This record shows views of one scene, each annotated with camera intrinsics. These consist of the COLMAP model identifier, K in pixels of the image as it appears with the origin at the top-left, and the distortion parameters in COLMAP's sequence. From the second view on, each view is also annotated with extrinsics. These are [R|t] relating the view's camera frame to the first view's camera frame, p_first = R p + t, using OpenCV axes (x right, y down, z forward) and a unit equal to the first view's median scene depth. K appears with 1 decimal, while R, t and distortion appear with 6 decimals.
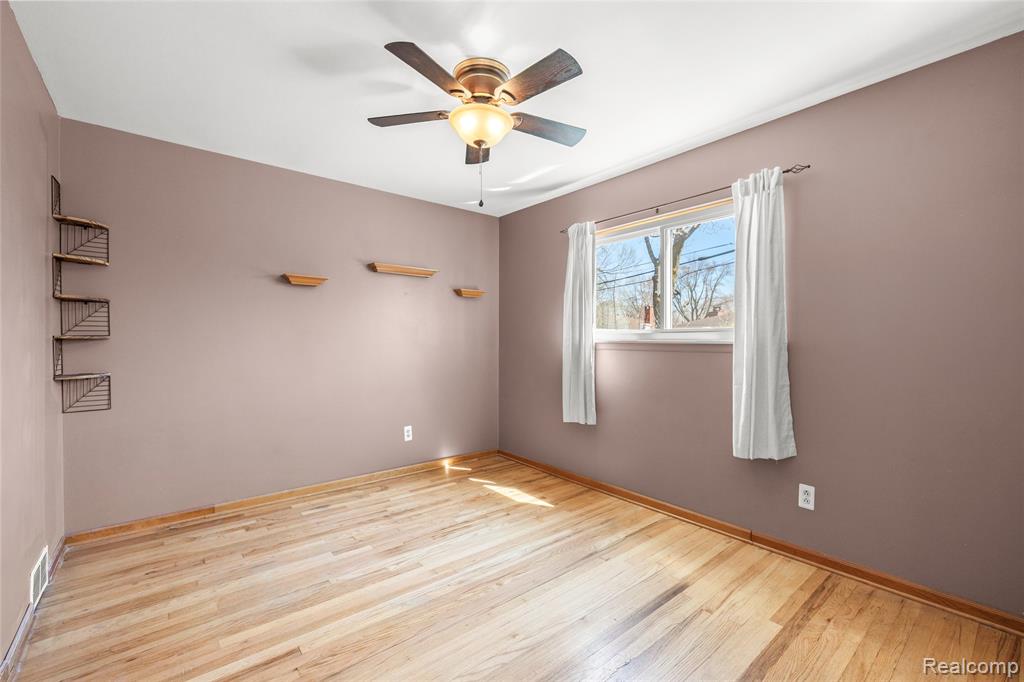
lens RADIAL K [[433.2, 0, 510.5], [0, 433.2, 340.9], [0, 0, 1]] dist [0.000592, -0.001014]
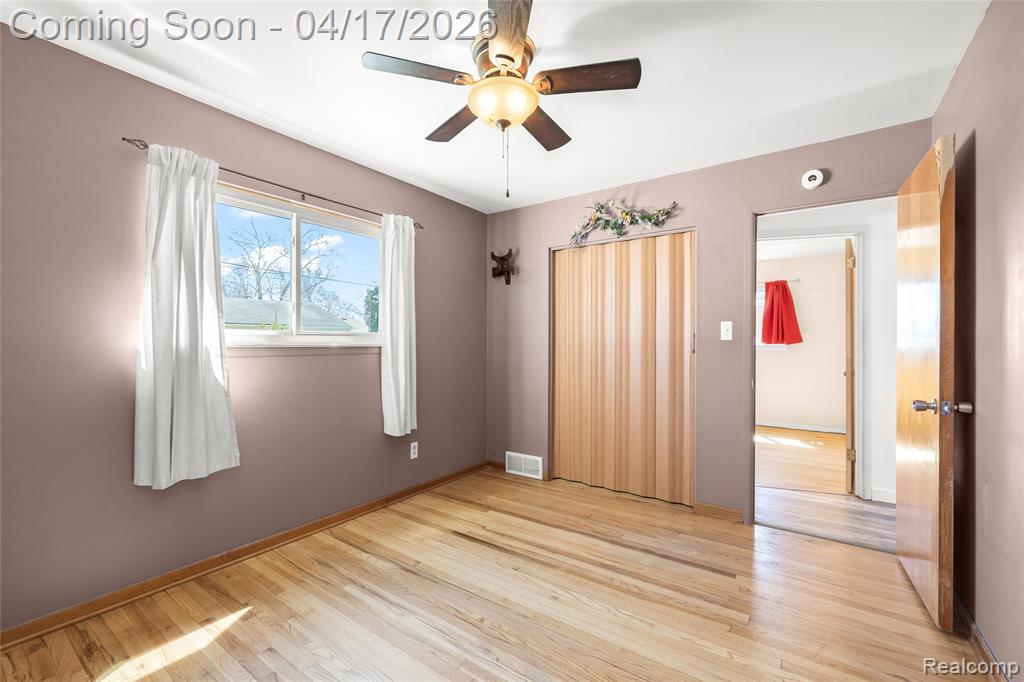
lens RADIAL K [[433.2, 0, 510.3], [0, 433.2, 343.4], [0, 0, 1]] dist [0.000592, -0.001014]
pose [[-0.269827, -0.002647, 0.962905, -0.700202], [0.001392, 0.999994, 0.003140, -0.005747], [-0.962908, 0.002188, -0.269821, 0.926632]]
